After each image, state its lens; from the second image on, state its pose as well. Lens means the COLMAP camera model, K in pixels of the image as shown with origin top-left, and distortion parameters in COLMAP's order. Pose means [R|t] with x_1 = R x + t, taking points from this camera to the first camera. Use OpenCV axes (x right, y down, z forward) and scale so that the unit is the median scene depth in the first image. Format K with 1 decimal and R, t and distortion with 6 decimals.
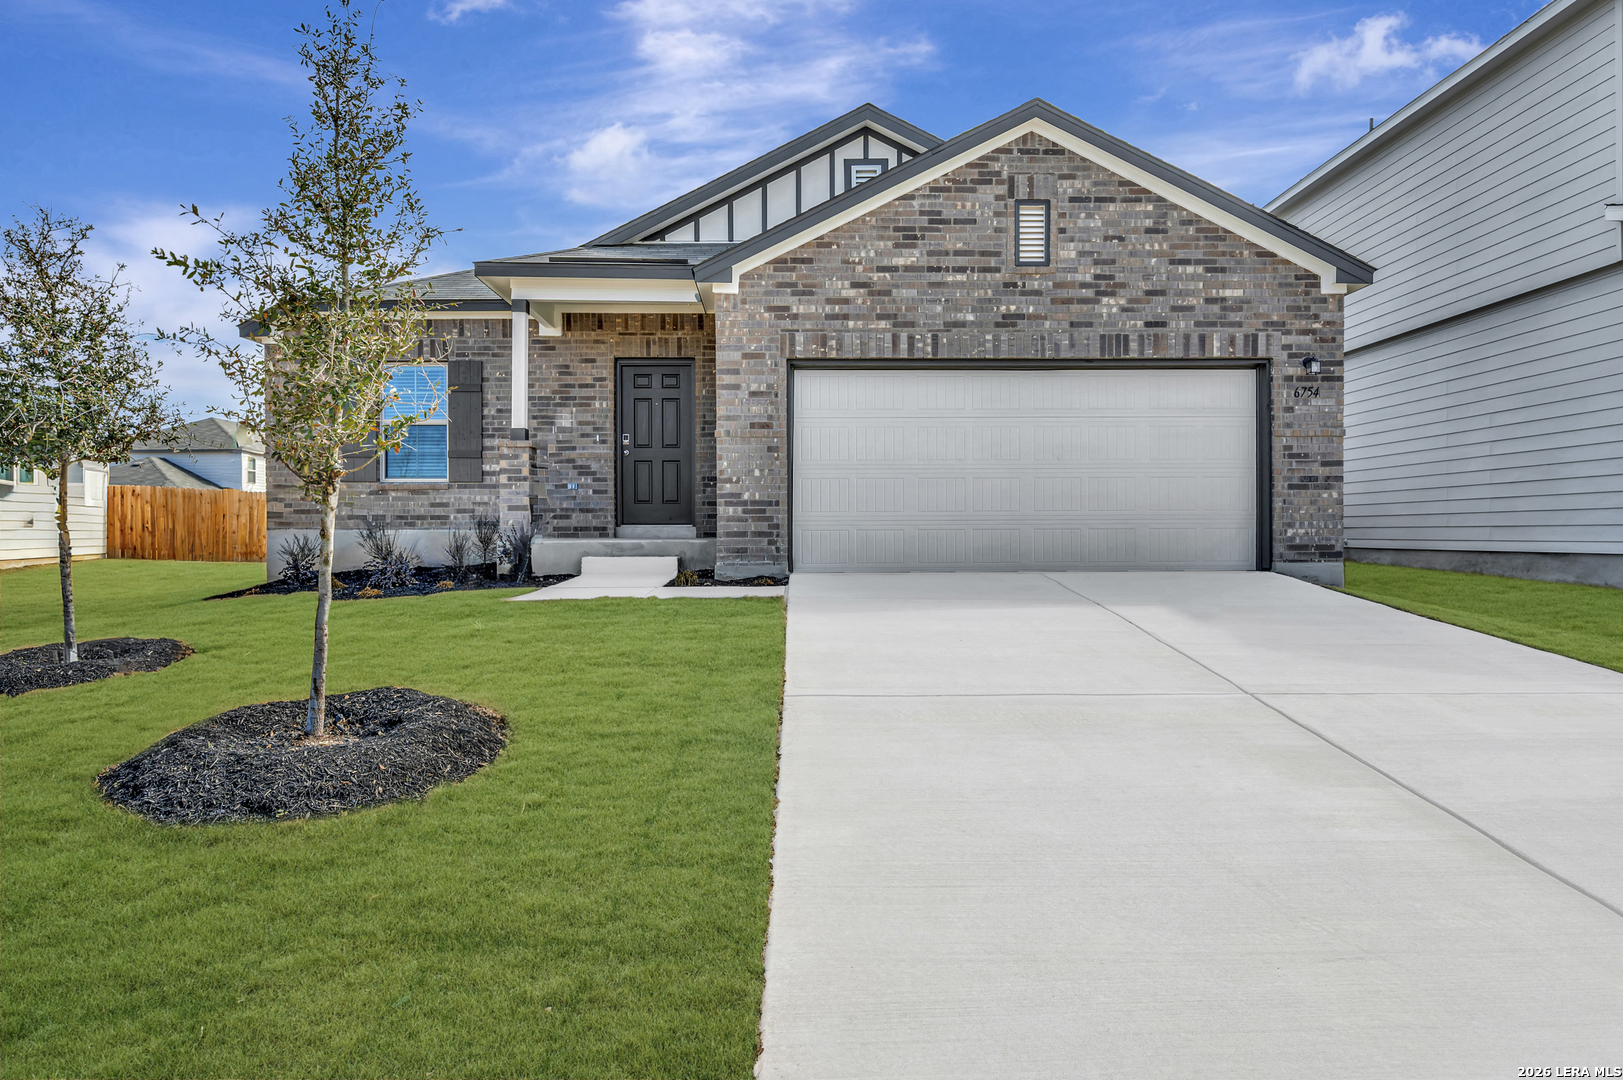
lens RADIAL K [[939.9, 0, 812.8], [0, 939.9, 520.3], [0, 0, 1]] dist [0.006642, 0.000130]
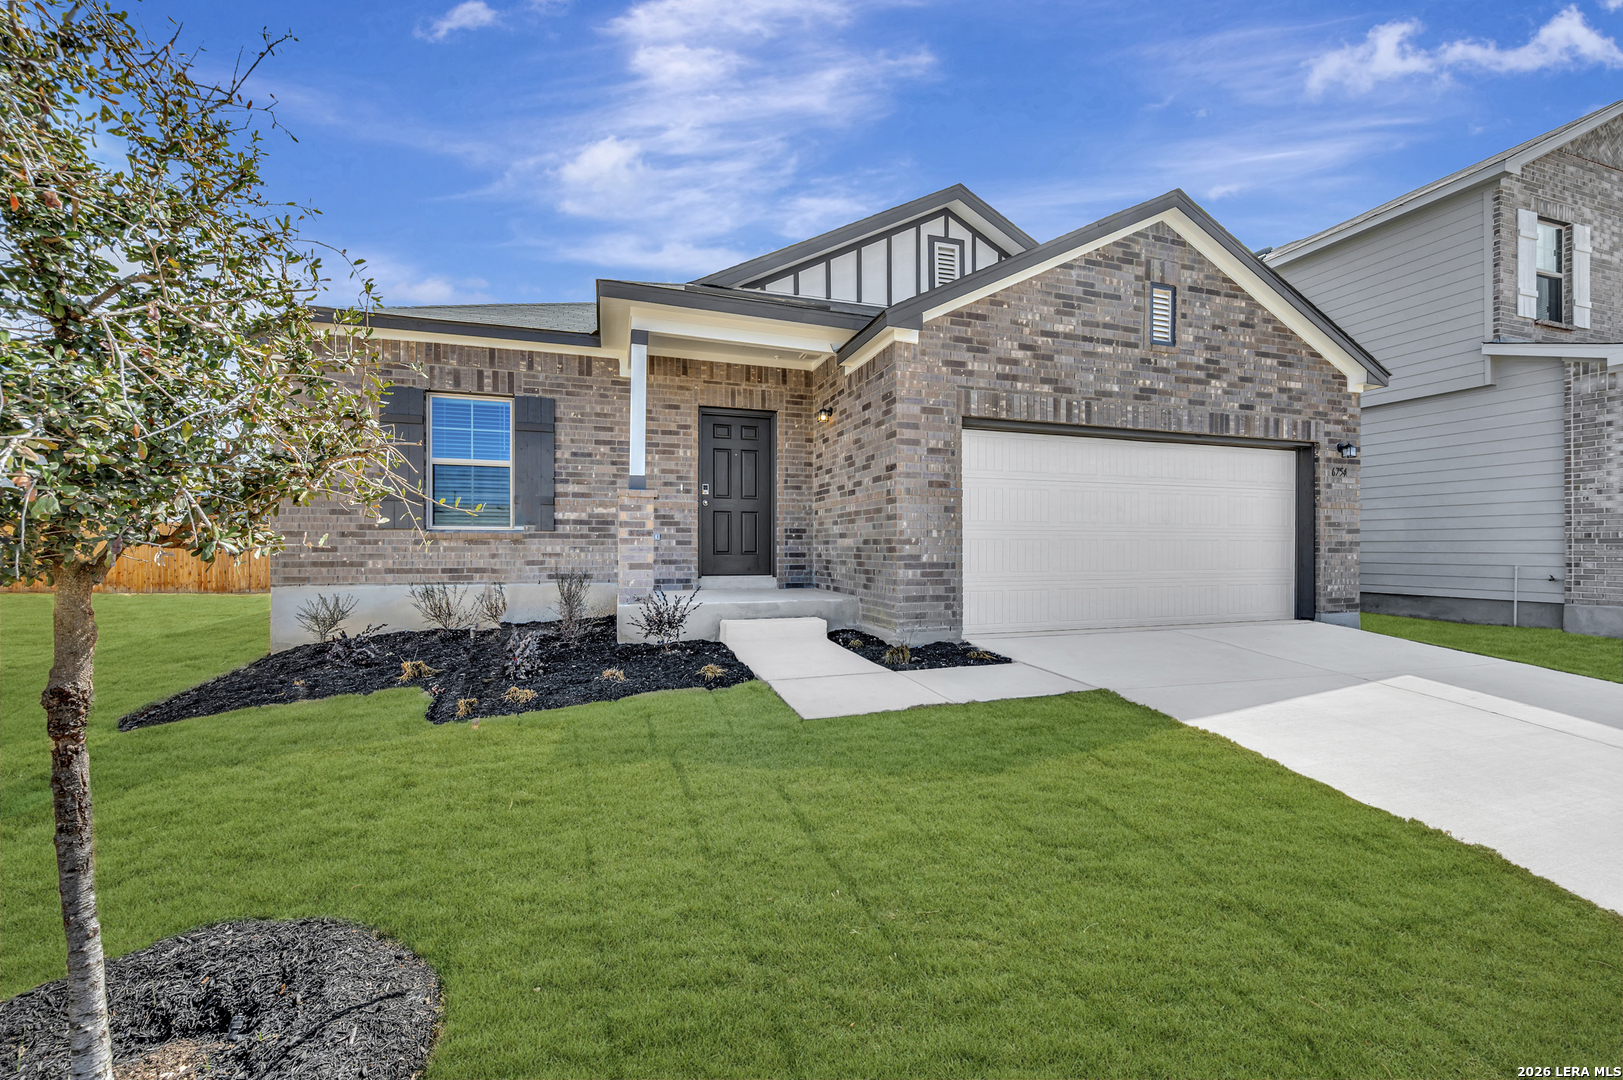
lens RADIAL K [[637.7, 0, 812.5], [0, 637.7, 540.9], [0, 0, 1]] dist [0.005089, 0.000315]
pose [[0.956210, 0.008798, 0.292548, -0.362871], [-0.009208, 0.999958, 0.000023, -0.041570], [-0.292536, -0.002716, 0.956251, 0.413034]]
